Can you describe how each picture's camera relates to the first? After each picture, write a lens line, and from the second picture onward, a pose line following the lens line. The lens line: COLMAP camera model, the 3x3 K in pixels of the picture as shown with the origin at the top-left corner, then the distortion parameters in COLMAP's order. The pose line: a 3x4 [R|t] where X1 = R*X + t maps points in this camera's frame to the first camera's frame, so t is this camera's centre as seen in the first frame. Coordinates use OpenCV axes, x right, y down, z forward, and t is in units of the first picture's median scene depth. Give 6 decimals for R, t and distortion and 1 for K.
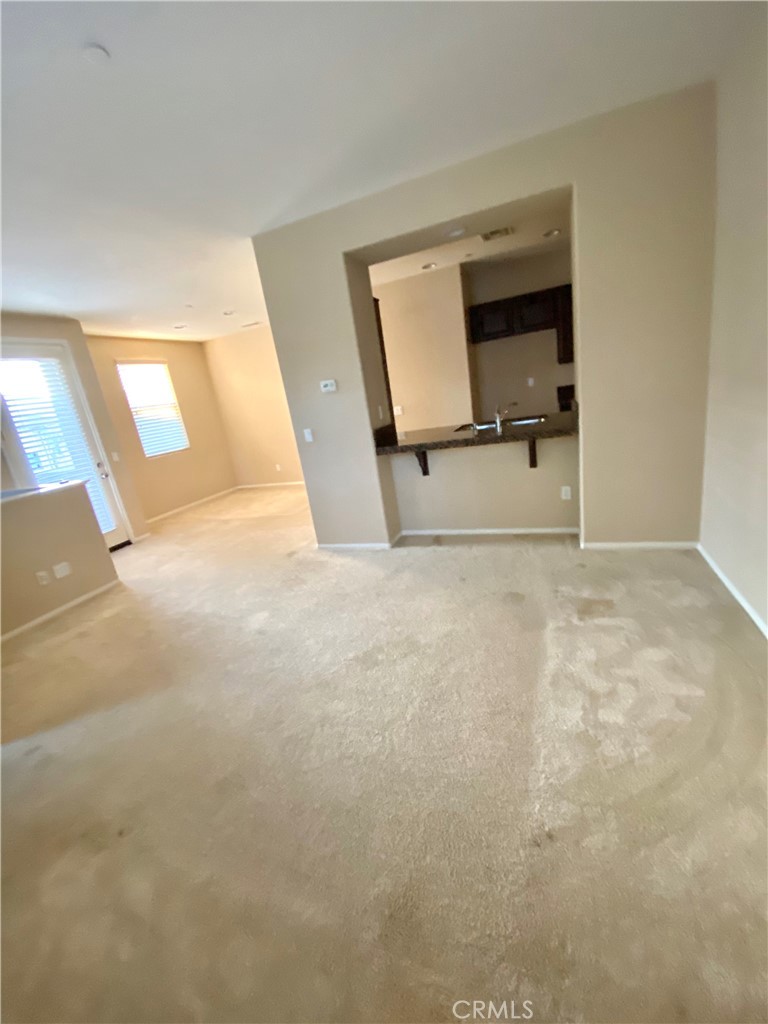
lens RADIAL K [[414.3, 0, 384.0], [0, 414.3, 512.0], [0, 0, 1]] dist [0.000847, -0.000029]
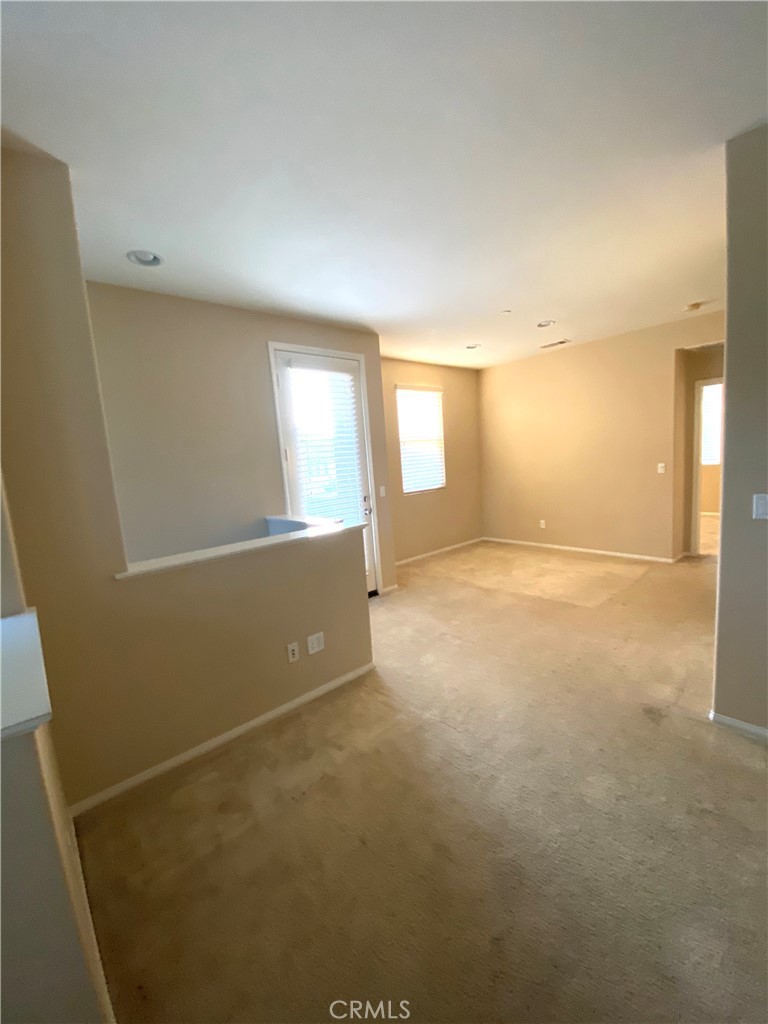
lens RADIAL K [[414.3, 0, 384.0], [0, 414.3, 512.0], [0, 0, 1]] dist [0.000847, -0.000029]
pose [[0.879887, 0.147504, -0.451710, -0.266101], [-0.192472, 0.979761, -0.054980, -0.046683], [0.434458, 0.135318, 0.890469, 0.265074]]
